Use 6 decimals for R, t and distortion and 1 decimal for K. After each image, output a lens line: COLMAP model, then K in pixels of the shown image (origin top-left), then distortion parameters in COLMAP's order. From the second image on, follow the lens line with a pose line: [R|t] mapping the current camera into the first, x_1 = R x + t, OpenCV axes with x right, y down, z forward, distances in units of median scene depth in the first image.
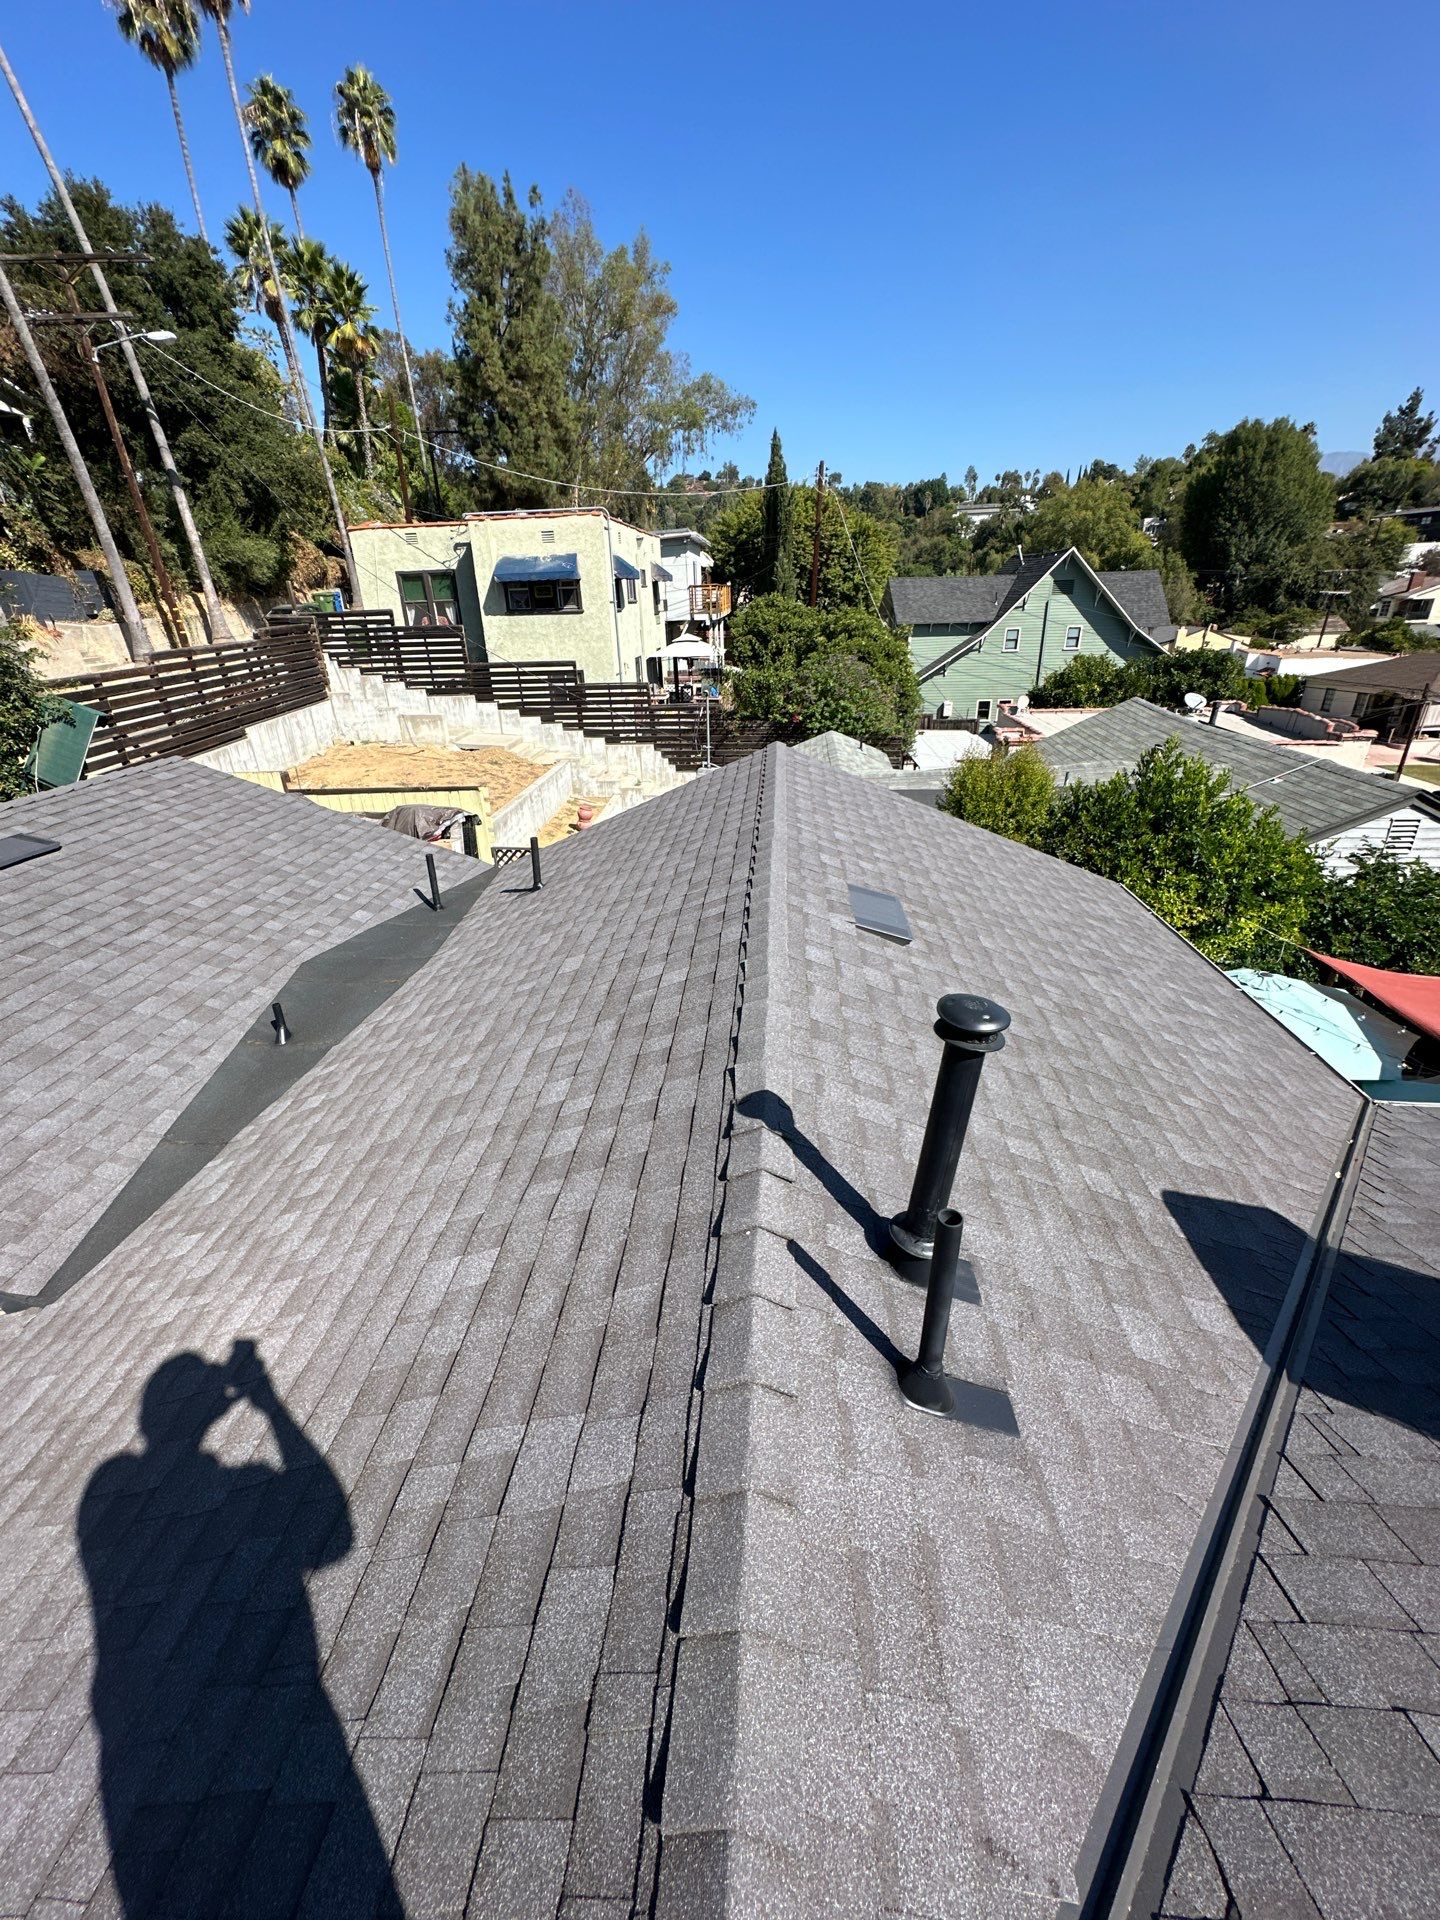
lens RADIAL K [[764.9, 0, 718.6], [0, 764.9, 958.1], [0, 0, 1]] dist [-0.002838, 0.000453]
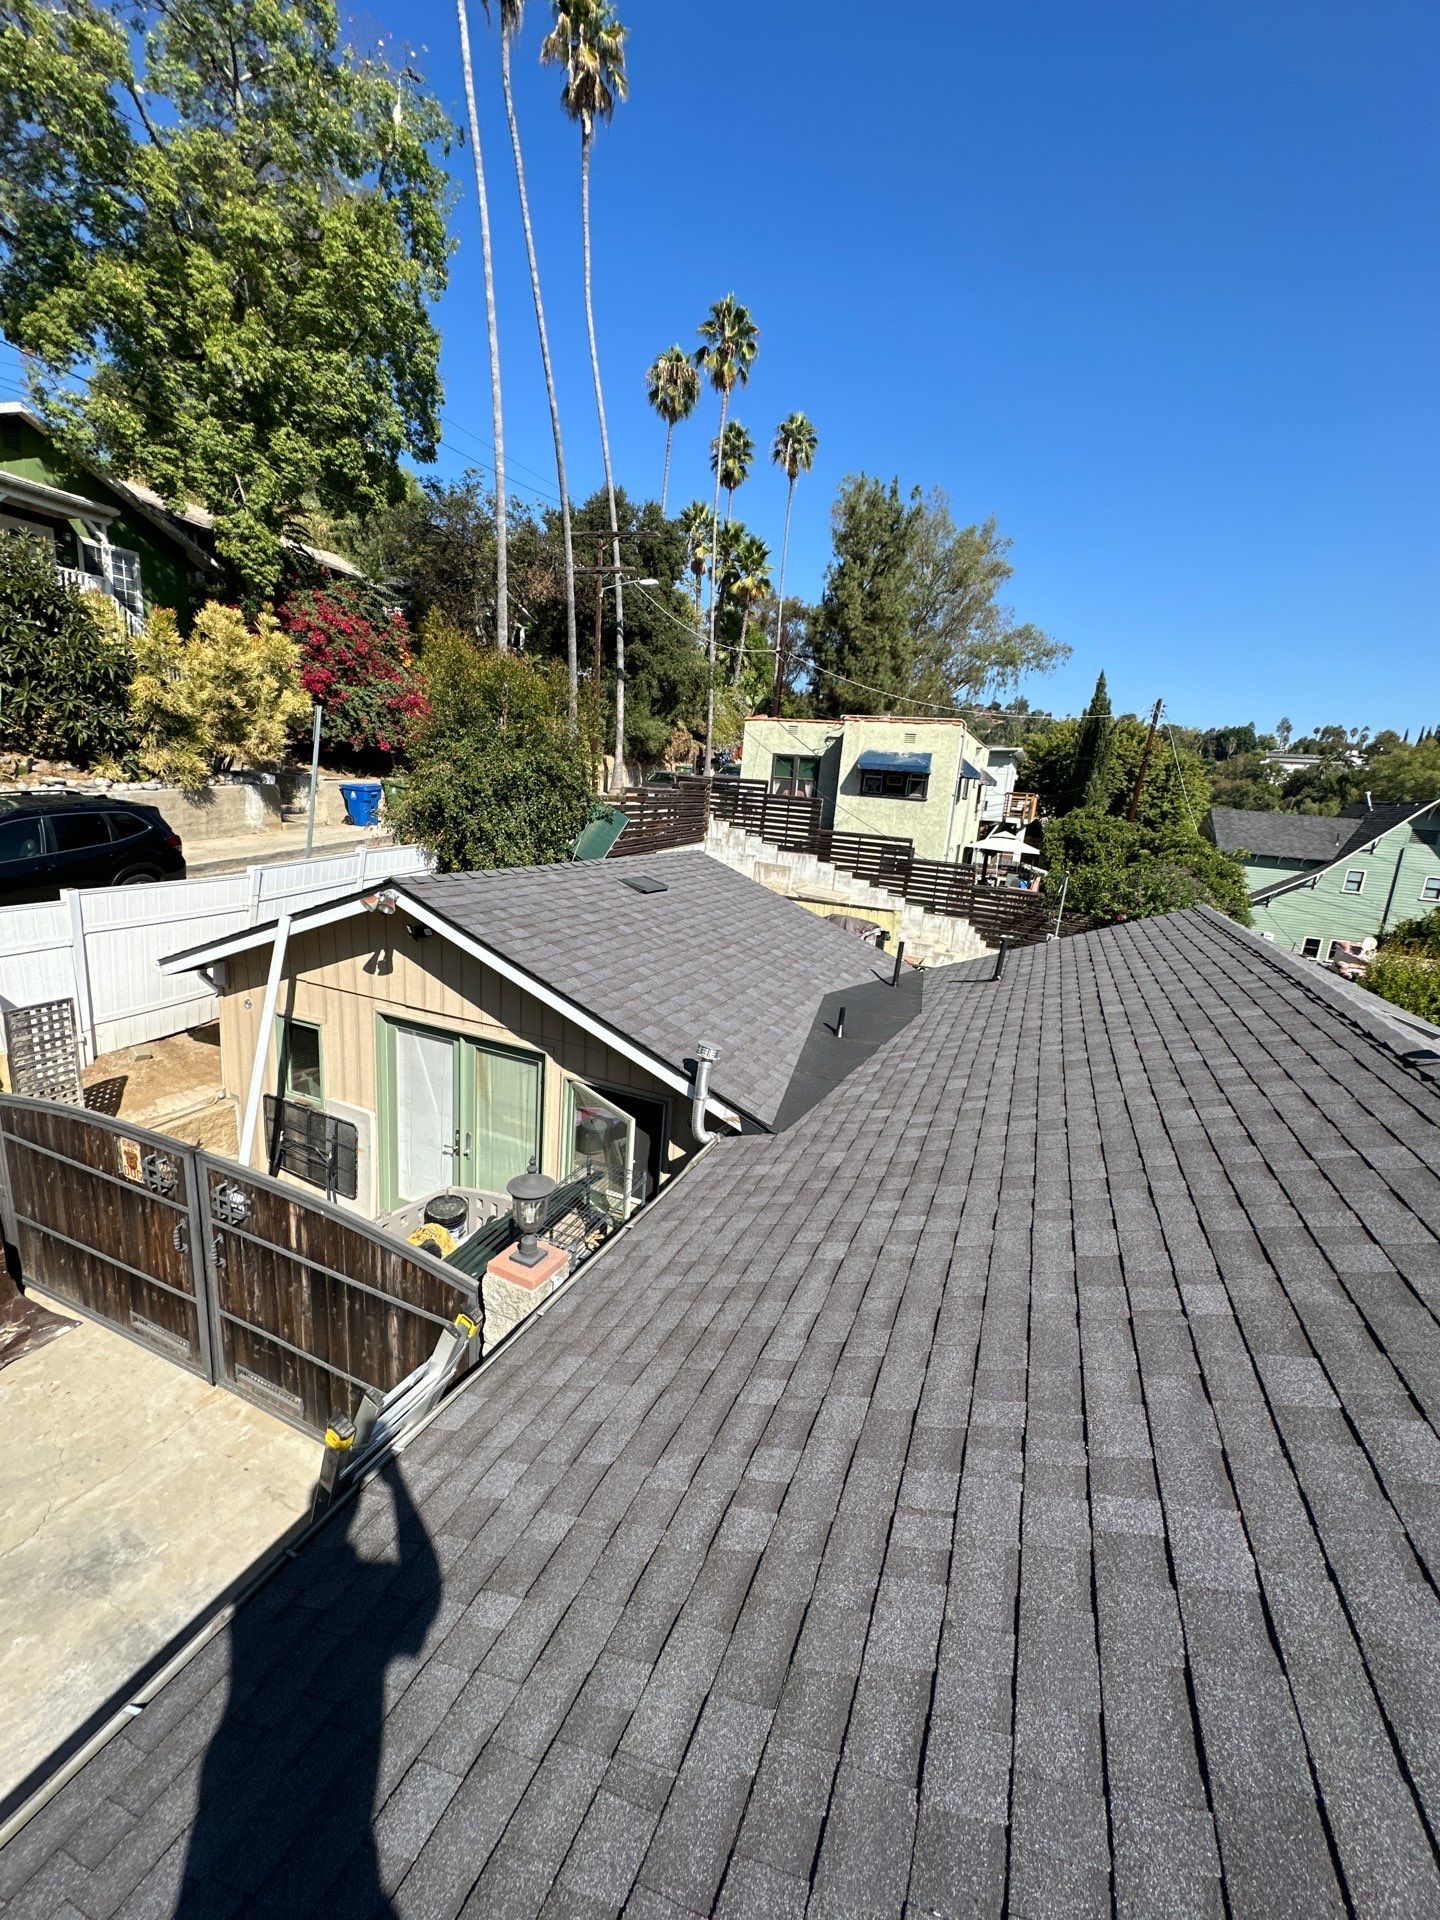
lens RADIAL K [[764.9, 0, 718.6], [0, 764.9, 958.1], [0, 0, 1]] dist [-0.002838, 0.000453]
pose [[0.939389, 0.172393, -0.296360, -0.084867], [-0.236328, 0.951817, -0.195429, 0.063809], [0.248390, 0.253622, 0.934868, -0.079039]]
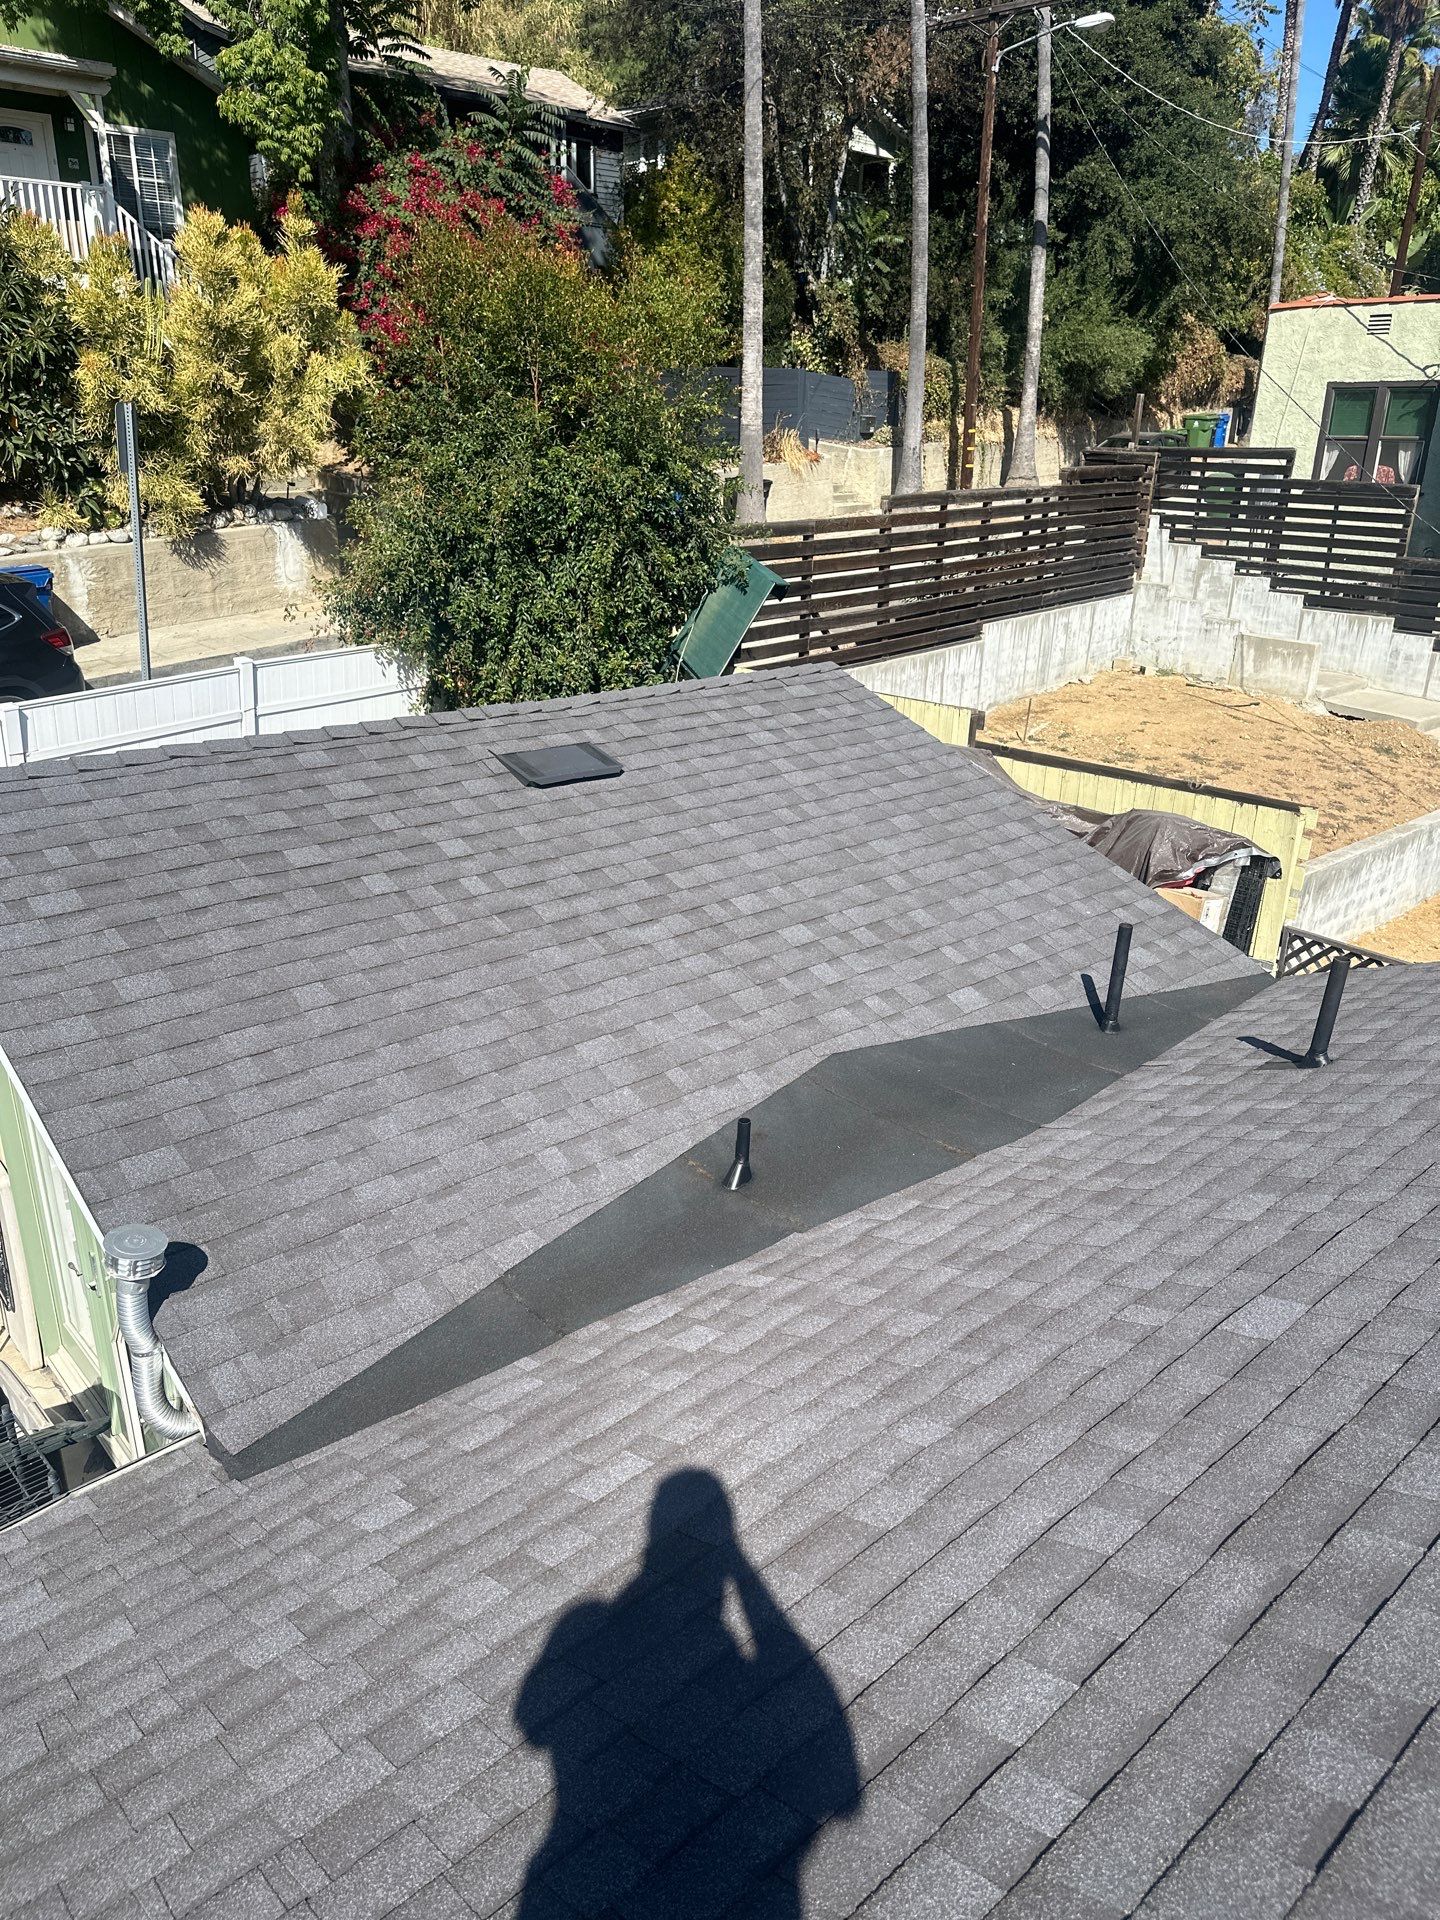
lens RADIAL K [[1350.4, 0, 713.6], [0, 1350.4, 970.3], [0, 0, 1]] dist [0.033436, -0.039935]
pose [[0.718753, 0.295328, -0.629425, -0.000148], [-0.332429, 0.941091, 0.061955, -0.021198], [0.610644, 0.164709, 0.774587, 0.041270]]
